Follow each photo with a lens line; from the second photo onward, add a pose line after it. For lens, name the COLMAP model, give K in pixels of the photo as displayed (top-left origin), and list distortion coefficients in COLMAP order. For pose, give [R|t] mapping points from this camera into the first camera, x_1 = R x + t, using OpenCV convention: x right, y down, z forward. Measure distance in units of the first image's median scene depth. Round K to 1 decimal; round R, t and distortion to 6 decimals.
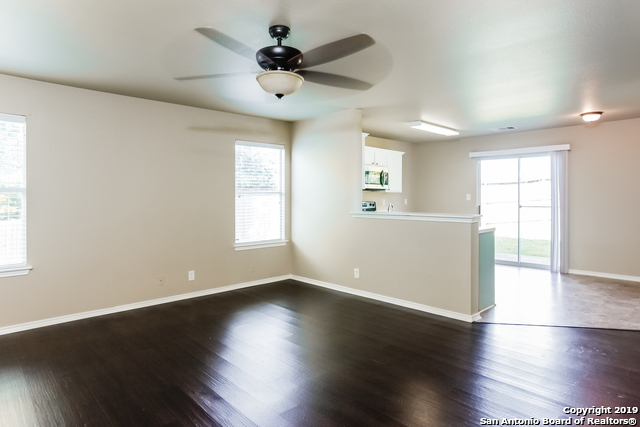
lens RADIAL K [[373.2, 0, 322.3], [0, 373.2, 198.1], [0, 0, 1]] dist [-0.005852, -0.001415]
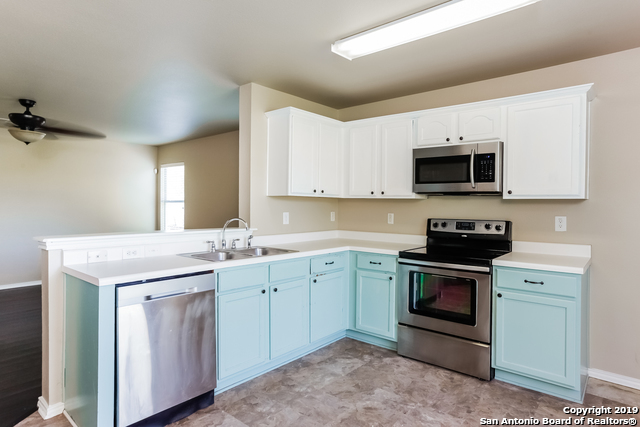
lens RADIAL K [[373.5, 0, 320.2], [0, 373.5, 206.5], [0, 0, 1]] dist [-0.003590, -0.000787]
pose [[0.103404, 0.004351, -0.994630, 0.648117], [-0.011478, 0.999929, 0.003181, -0.006992], [0.994573, 0.011087, 0.103446, 0.855893]]
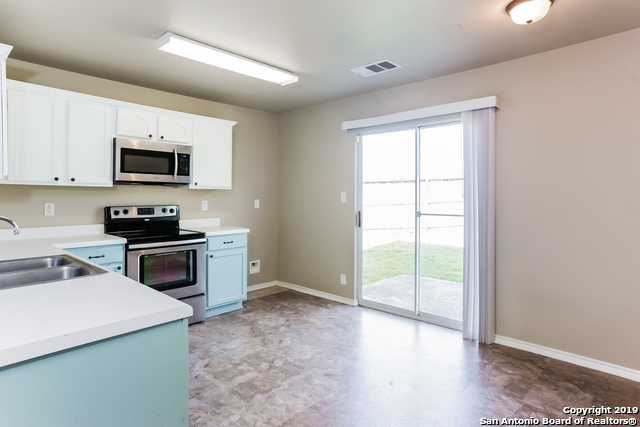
lens RADIAL K [[357.5, 0, 318.5], [0, 357.5, 194.9], [0, 0, 1]] dist [-0.000095, 0.000308]
pose [[0.998938, 0.001409, 0.046058, 0.389875], [-0.001317, 0.999997, -0.002023, -0.006029], [-0.046061, 0.001960, 0.998937, 0.508115]]
